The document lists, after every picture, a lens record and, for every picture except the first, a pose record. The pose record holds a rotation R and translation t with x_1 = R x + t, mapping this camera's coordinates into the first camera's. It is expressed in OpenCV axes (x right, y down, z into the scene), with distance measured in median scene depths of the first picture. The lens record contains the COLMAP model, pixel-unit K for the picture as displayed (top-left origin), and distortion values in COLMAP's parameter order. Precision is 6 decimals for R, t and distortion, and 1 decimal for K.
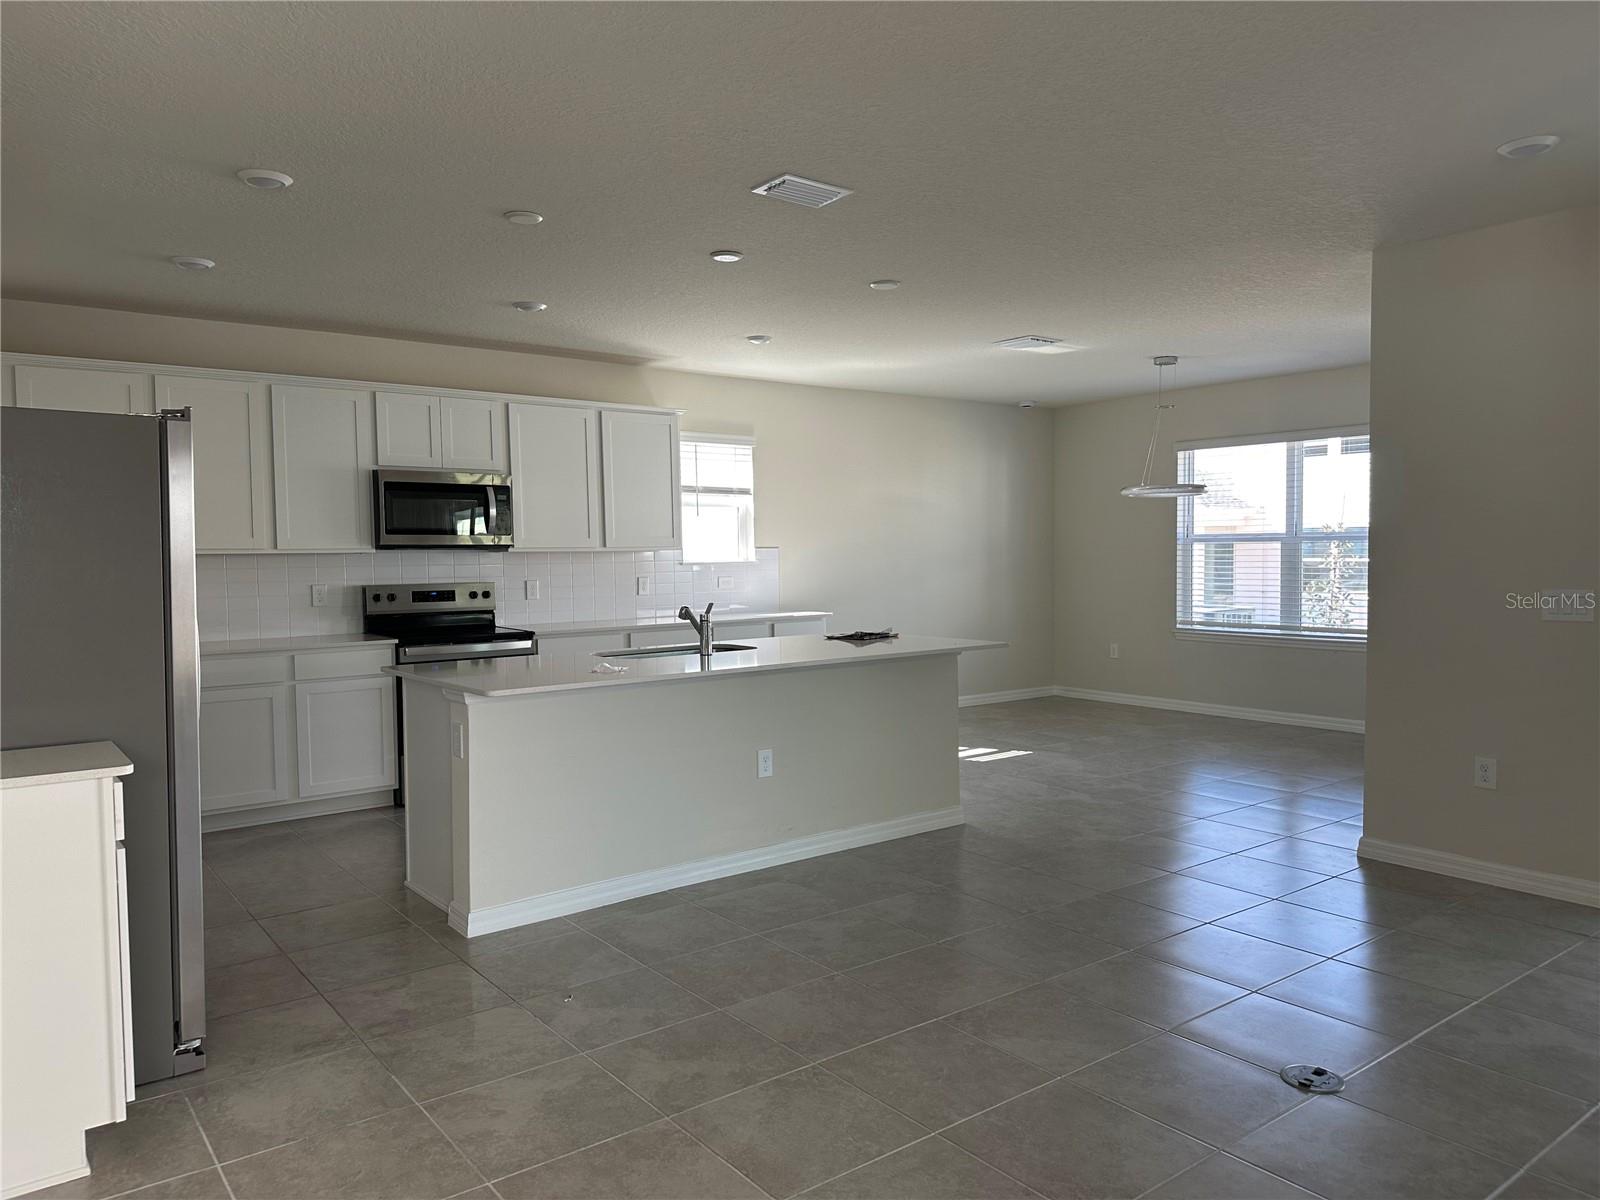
lens RADIAL K [[1110.6, 0, 796.6], [0, 1110.6, 606.2], [0, 0, 1]] dist [0.091436, -0.118000]
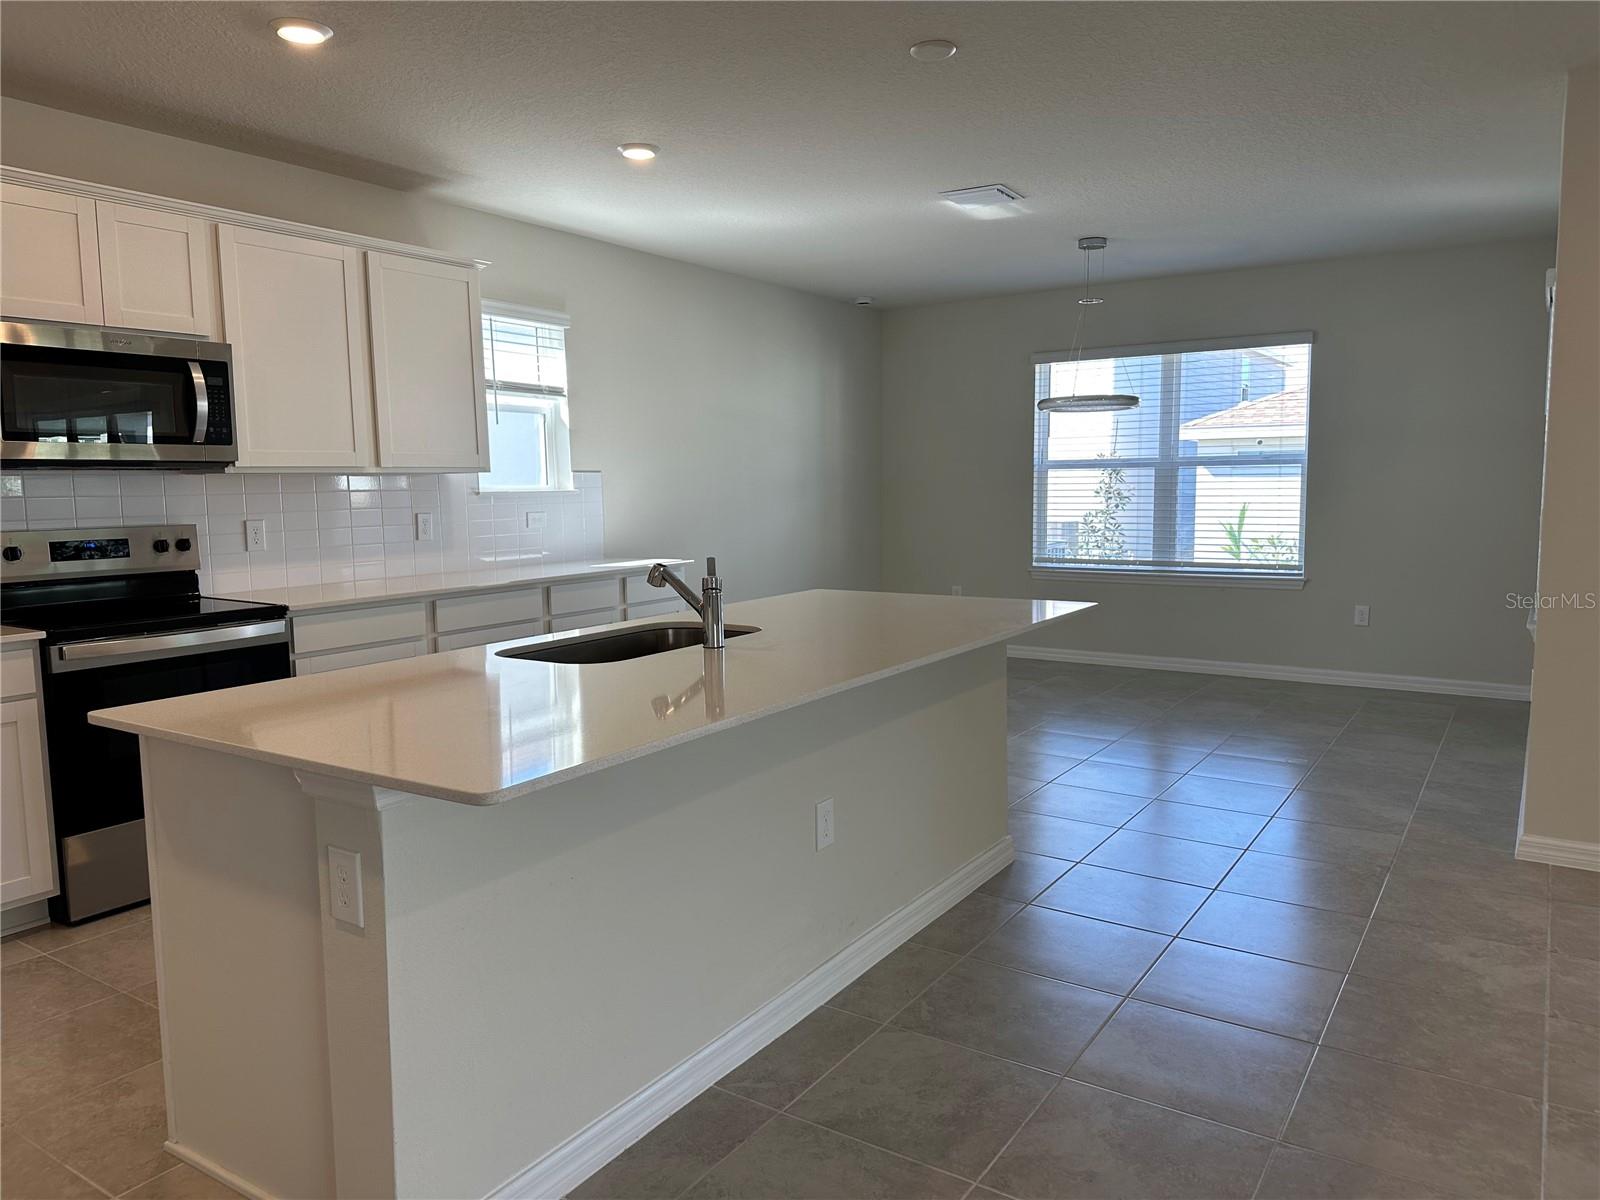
lens RADIAL K [[1109.9, 0, 807.1], [0, 1109.9, 593.9], [0, 0, 1]] dist [0.081274, -0.130401]
pose [[0.941774, -0.033768, 0.334548, -0.149556], [0.017694, 0.998543, 0.050978, -0.008134], [-0.335782, -0.042091, 0.940999, 0.286765]]
